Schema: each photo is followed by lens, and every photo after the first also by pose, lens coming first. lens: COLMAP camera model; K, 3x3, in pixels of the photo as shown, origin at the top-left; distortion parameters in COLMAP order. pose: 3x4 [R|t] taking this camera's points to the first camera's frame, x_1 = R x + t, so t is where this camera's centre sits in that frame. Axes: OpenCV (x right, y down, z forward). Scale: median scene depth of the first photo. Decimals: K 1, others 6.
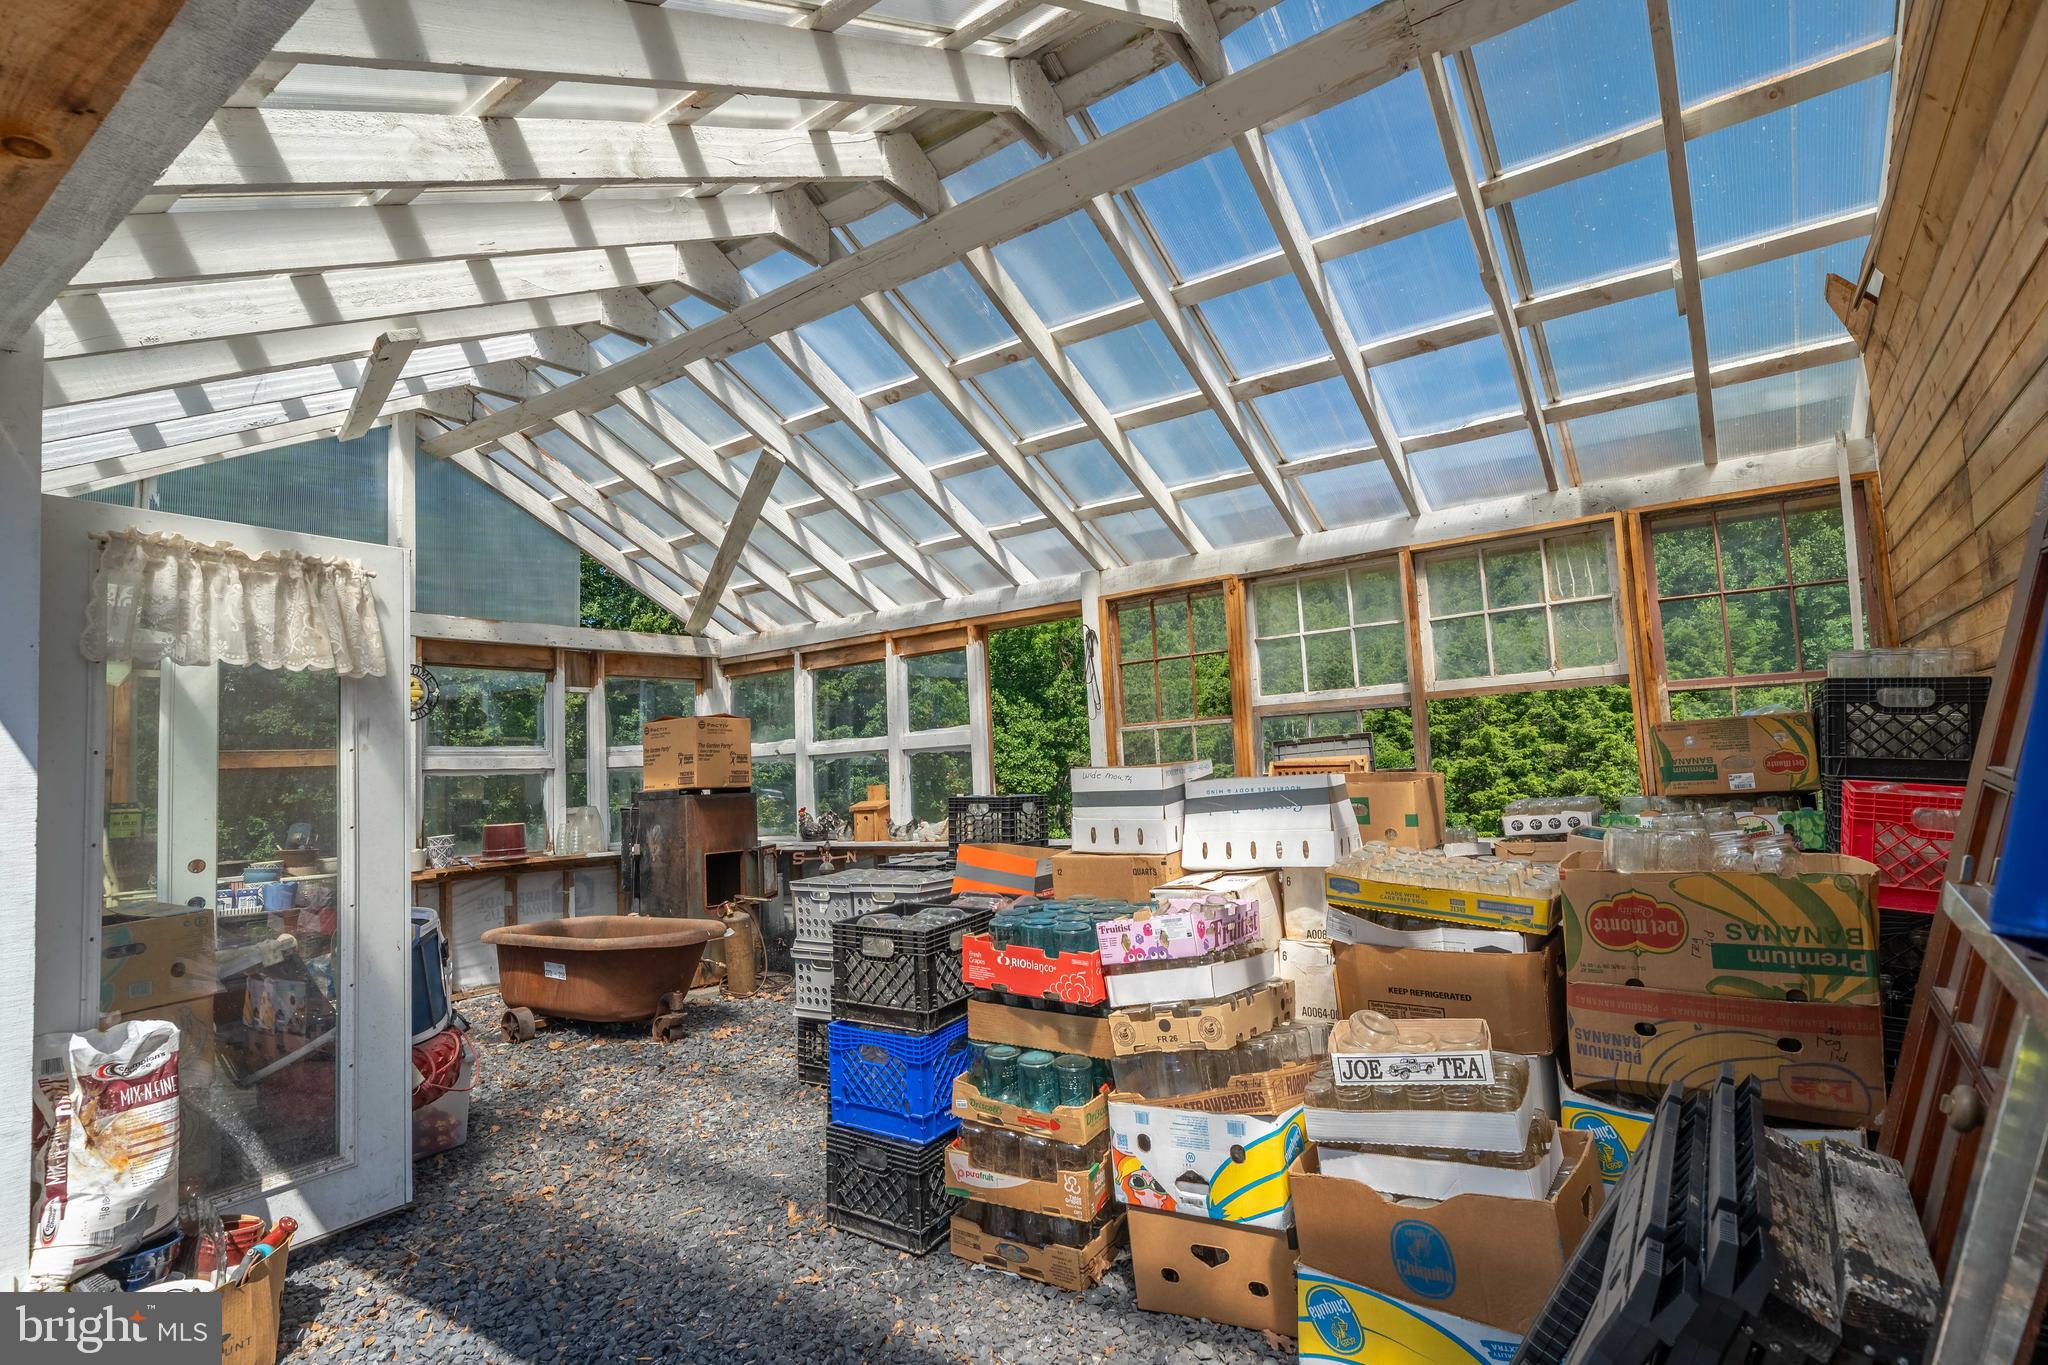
lens RADIAL K [[1009.5, 0, 1018.6], [0, 1009.5, 690.8], [0, 0, 1]] dist [0.000430, 0.000016]
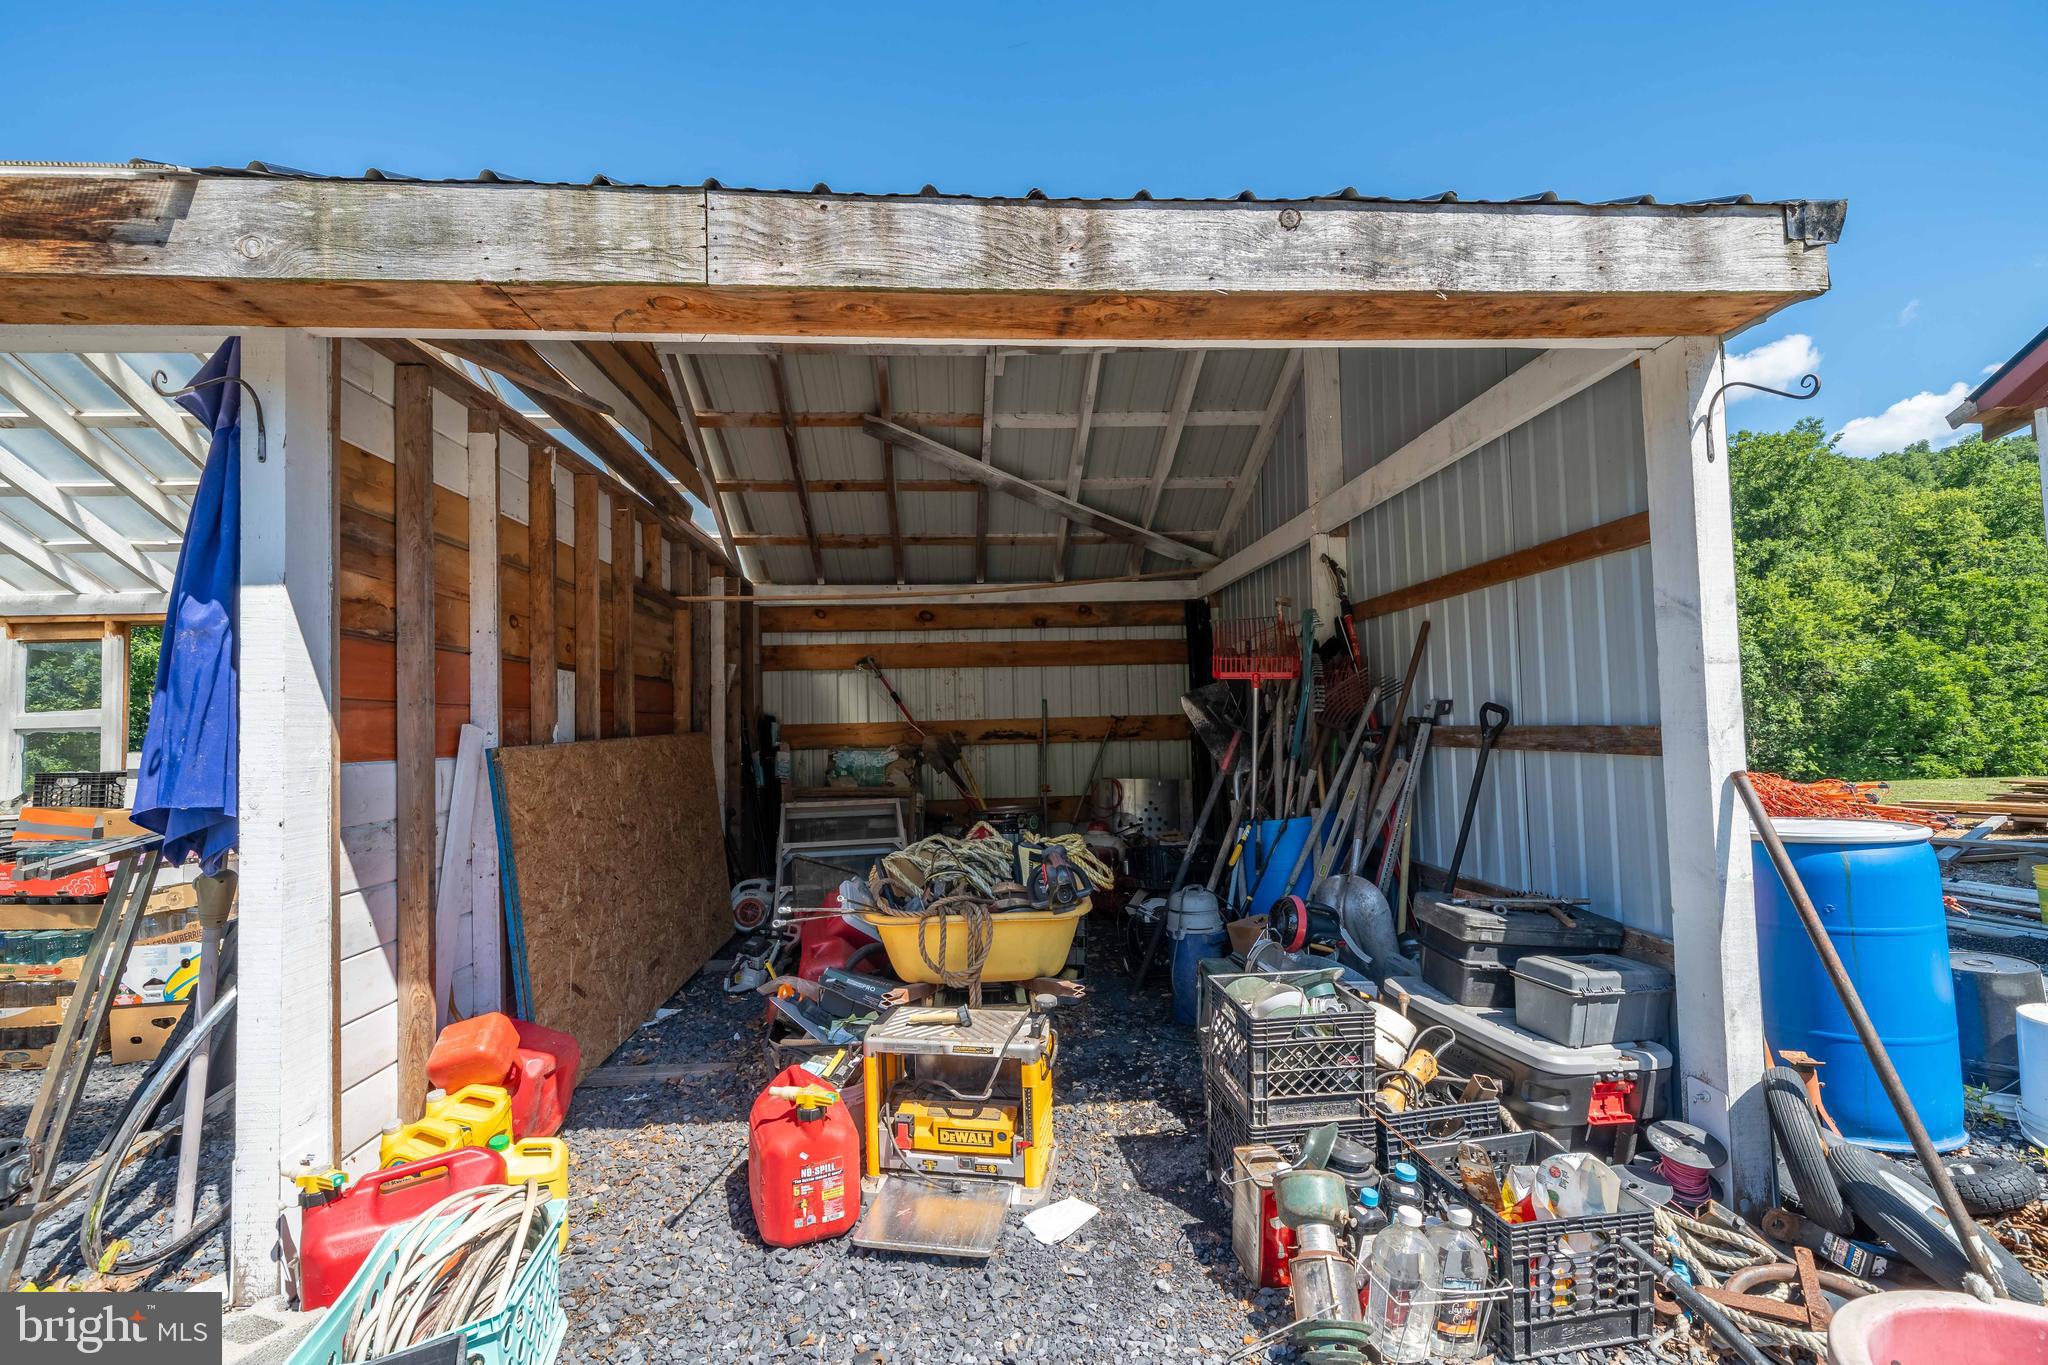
lens RADIAL K [[899.0, 0, 1027.6], [0, 899.0, 688.2], [0, 0, 1]] dist [-0.002649, 0.000019]
pose [[0.771192, 0.060745, 0.633698, 0.201197], [-0.065351, 0.997732, -0.016110, -0.072984], [-0.633239, -0.028989, 0.773413, -0.746093]]
